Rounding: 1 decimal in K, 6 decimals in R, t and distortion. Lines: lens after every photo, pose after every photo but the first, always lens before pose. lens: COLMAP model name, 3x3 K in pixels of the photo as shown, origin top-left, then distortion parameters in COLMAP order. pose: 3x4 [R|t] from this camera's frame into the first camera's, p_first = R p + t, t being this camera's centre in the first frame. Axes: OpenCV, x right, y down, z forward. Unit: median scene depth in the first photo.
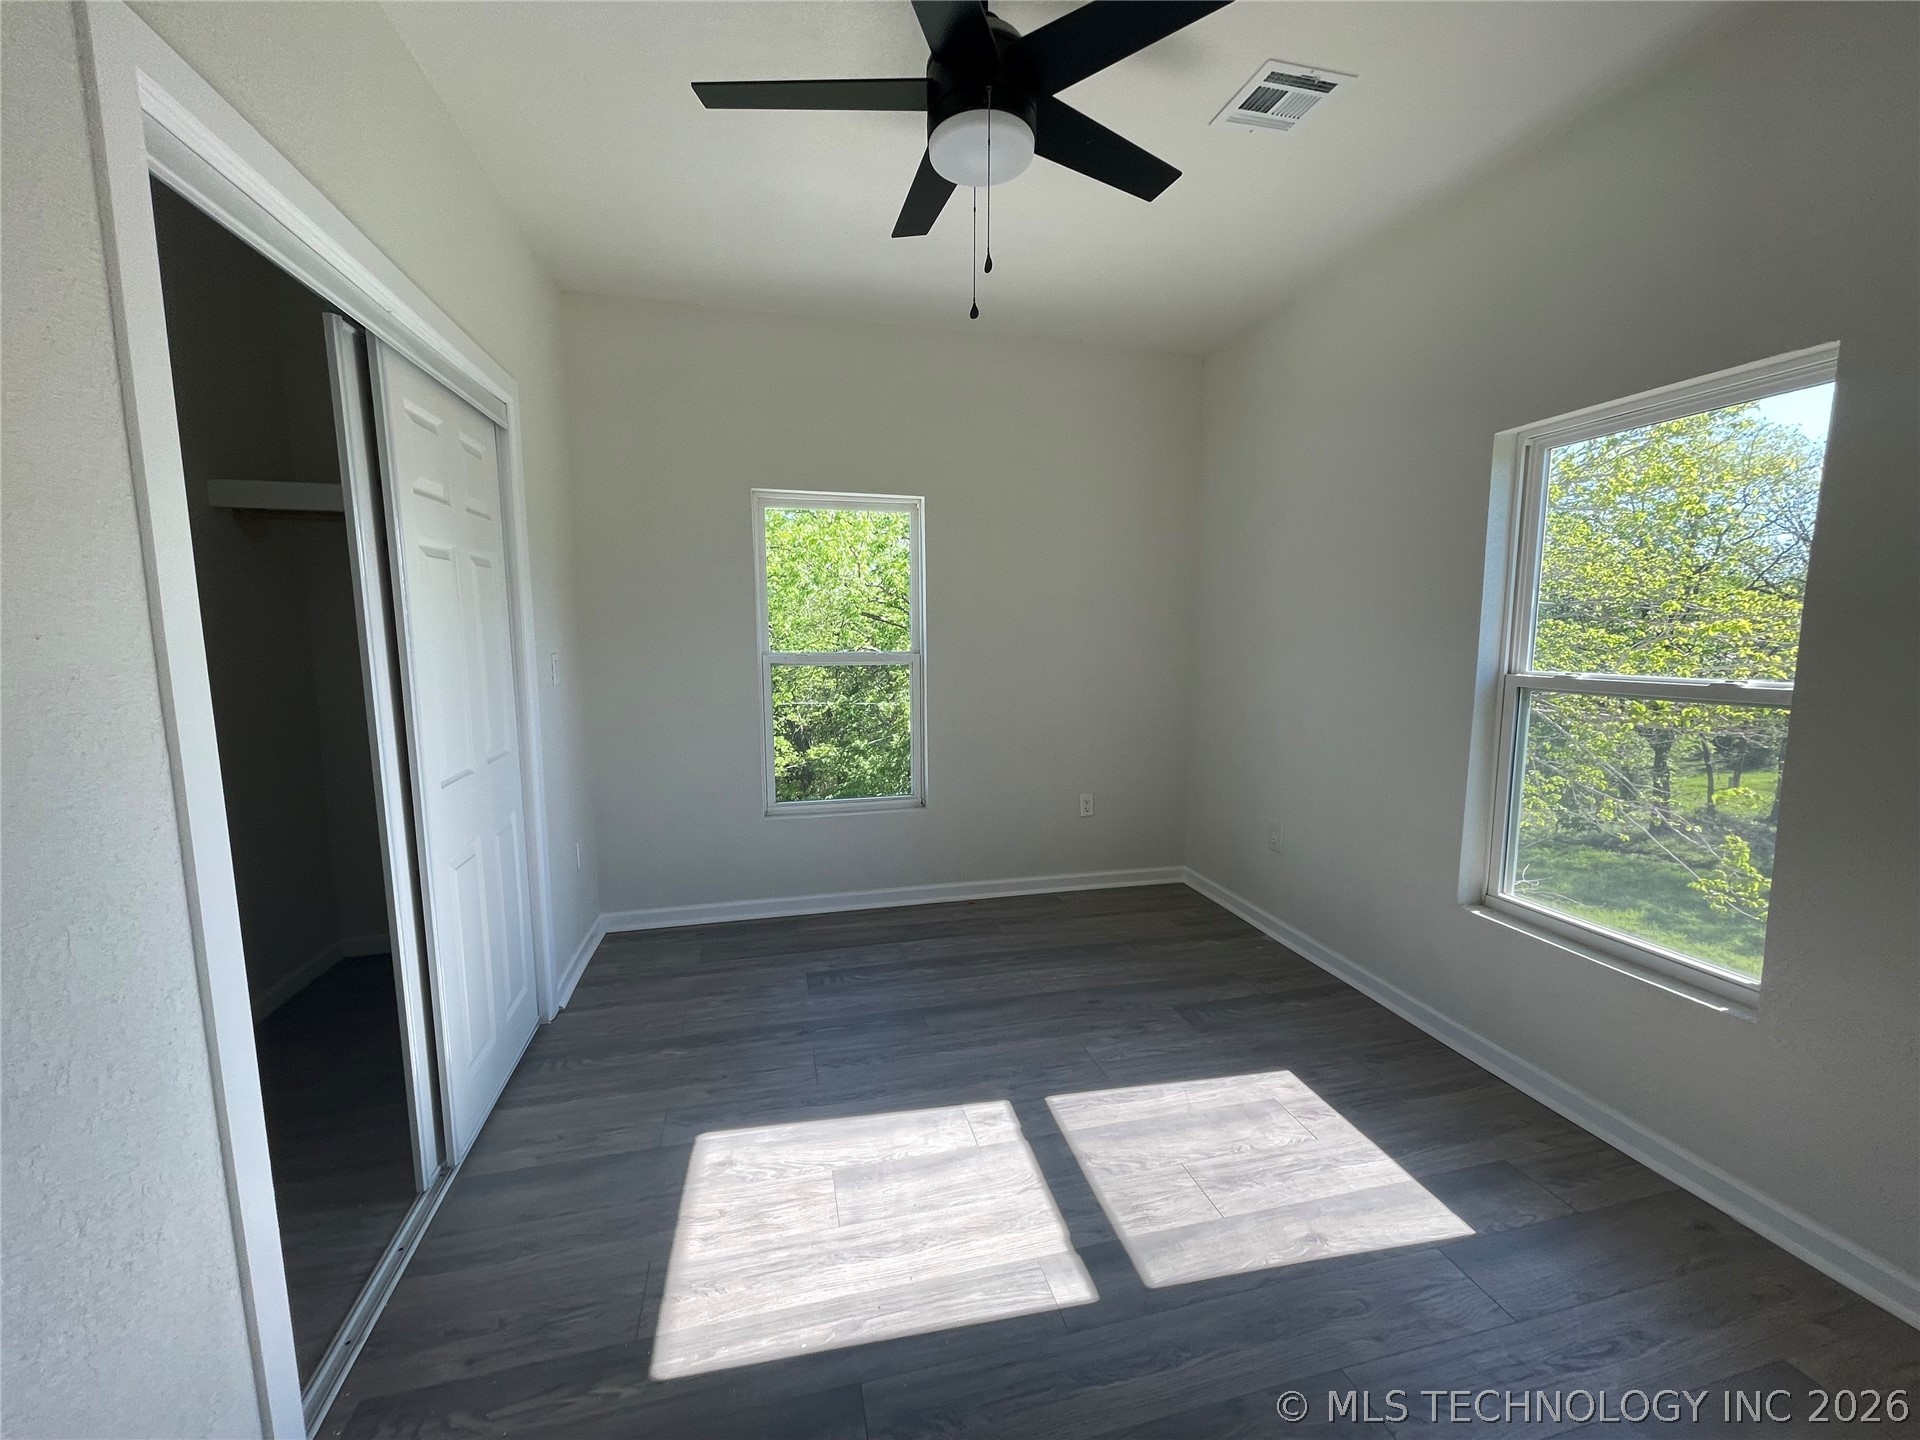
lens RADIAL K [[771.8, 0, 960.0], [0, 771.8, 720.0], [0, 0, 1]] dist [0.000406, 0.000019]
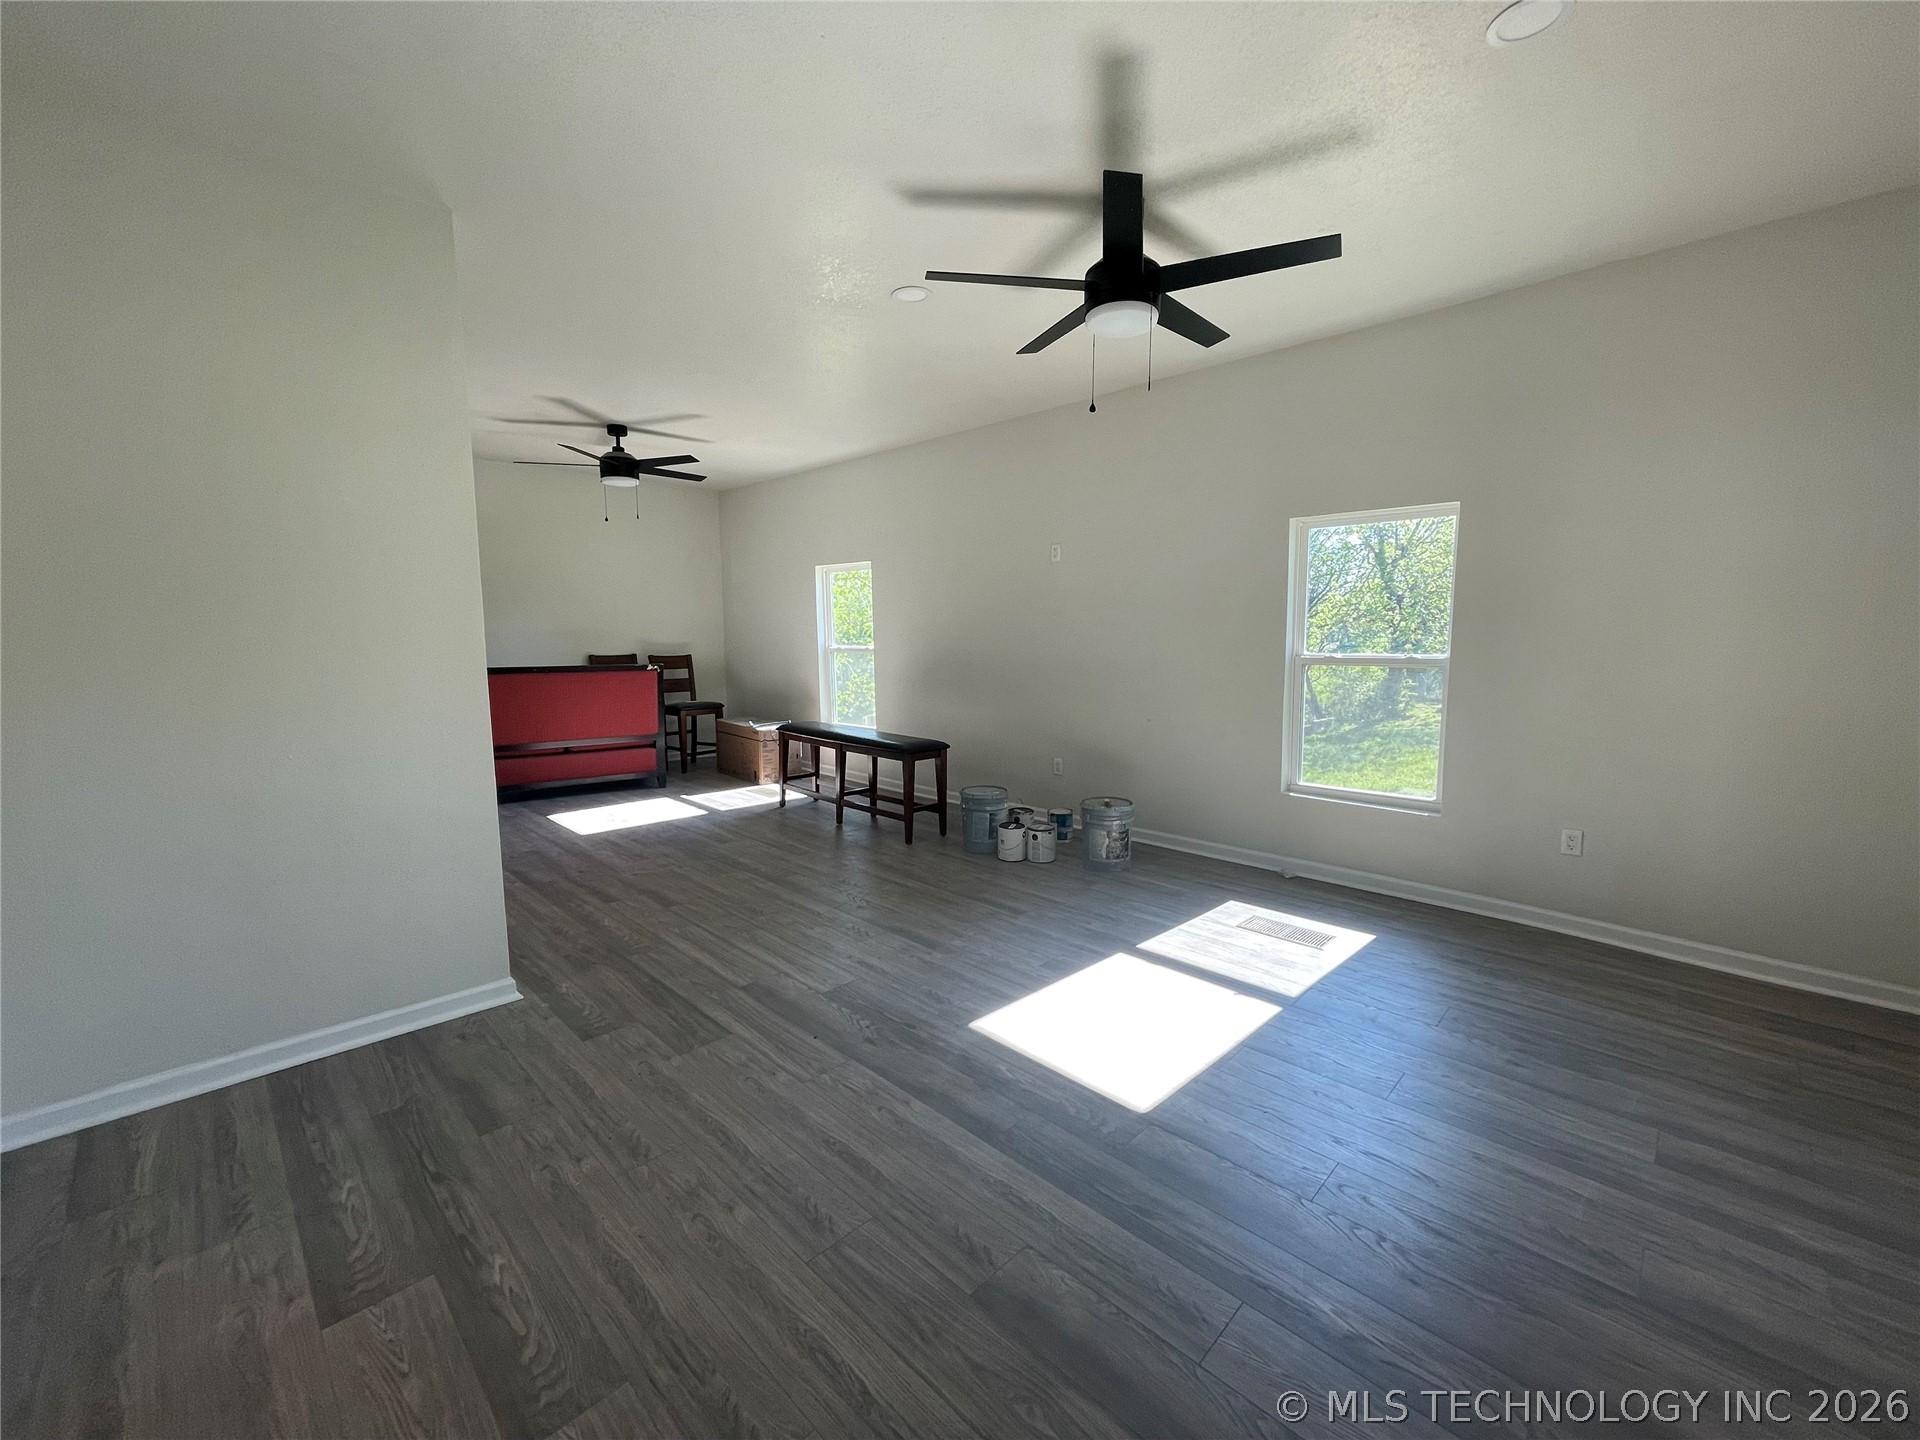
lens RADIAL K [[771.8, 0, 960.0], [0, 771.8, 720.0], [0, 0, 1]] dist [0.000406, 0.000019]
pose [[0.844220, -0.056691, 0.532990, -1.075513], [0.062527, 0.998018, 0.007114, 0.031164], [-0.532337, 0.027320, 0.846092, -0.083588]]
